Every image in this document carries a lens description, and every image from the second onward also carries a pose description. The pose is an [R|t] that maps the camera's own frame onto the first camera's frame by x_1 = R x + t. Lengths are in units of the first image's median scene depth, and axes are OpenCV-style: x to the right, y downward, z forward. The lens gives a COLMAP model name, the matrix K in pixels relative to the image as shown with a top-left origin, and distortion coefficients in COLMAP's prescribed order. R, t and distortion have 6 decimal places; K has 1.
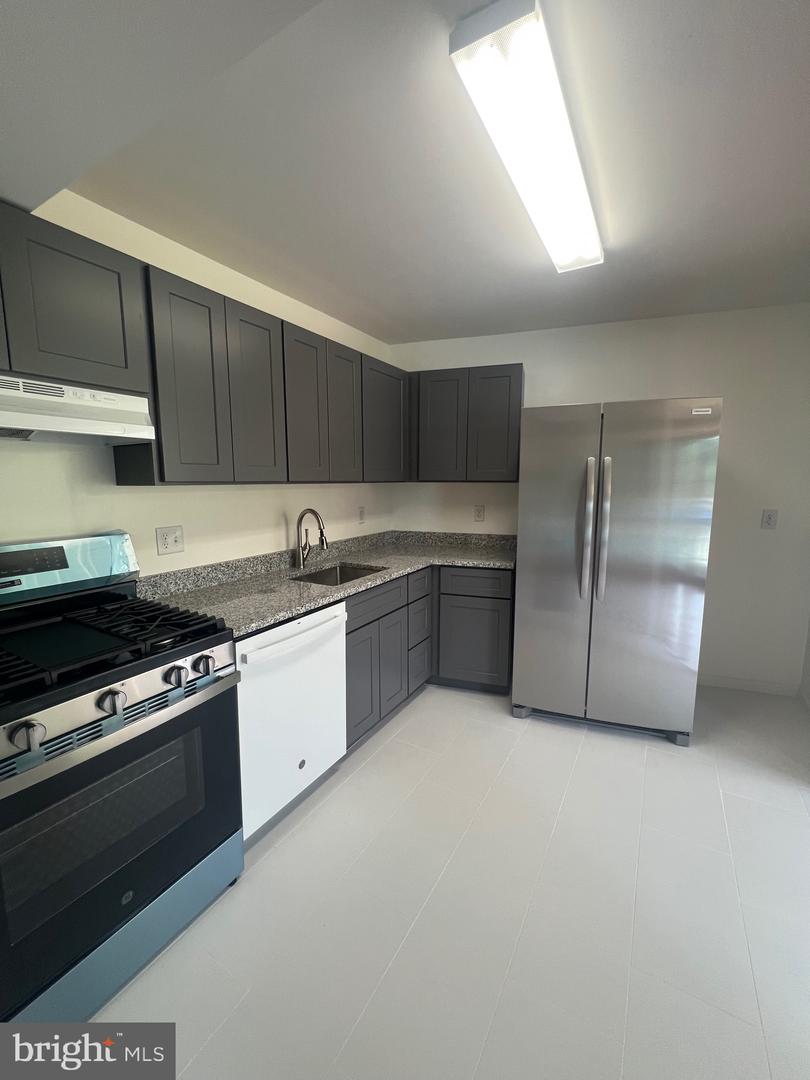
lens RADIAL K [[439.9, 0, 404.5], [0, 439.9, 540.0], [0, 0, 1]] dist [0.000946, -0.000433]
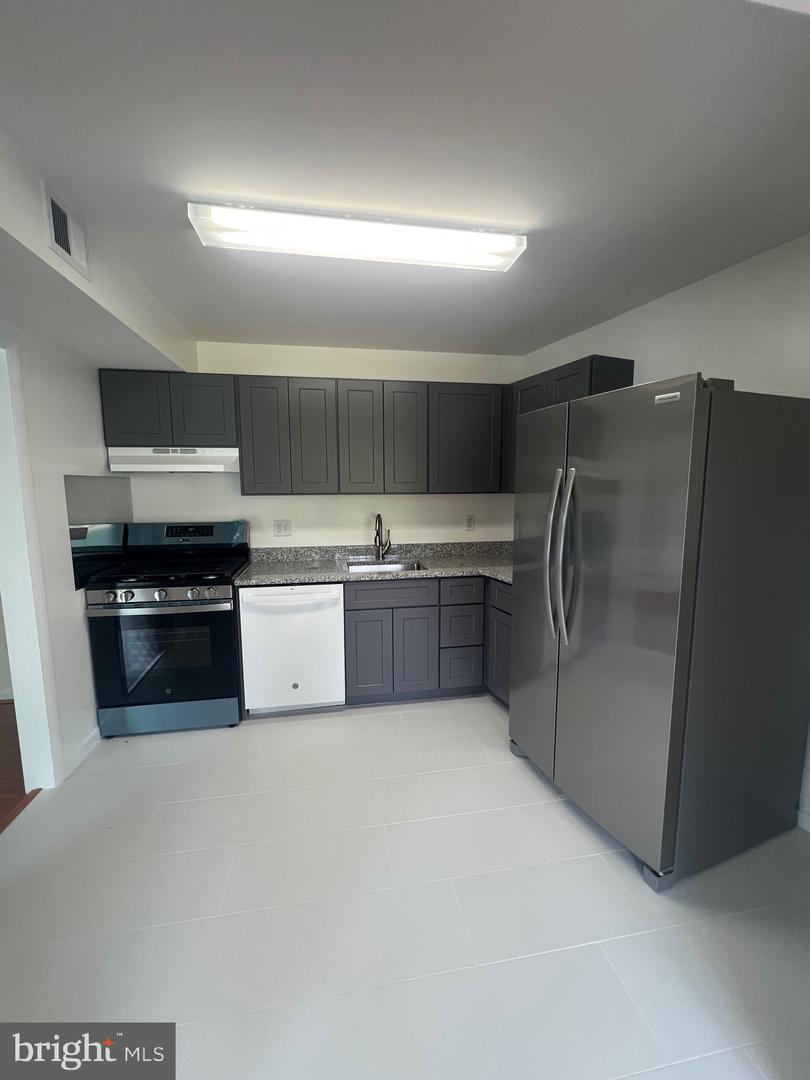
lens RADIAL K [[439.9, 0, 402.8], [0, 439.9, 540.6], [0, 0, 1]] dist [0.000946, -0.000433]
pose [[0.641478, 0.095173, -0.761215, 0.886496], [-0.101474, 0.994082, 0.038775, -0.054692], [0.760401, 0.052370, 0.647339, 0.245715]]
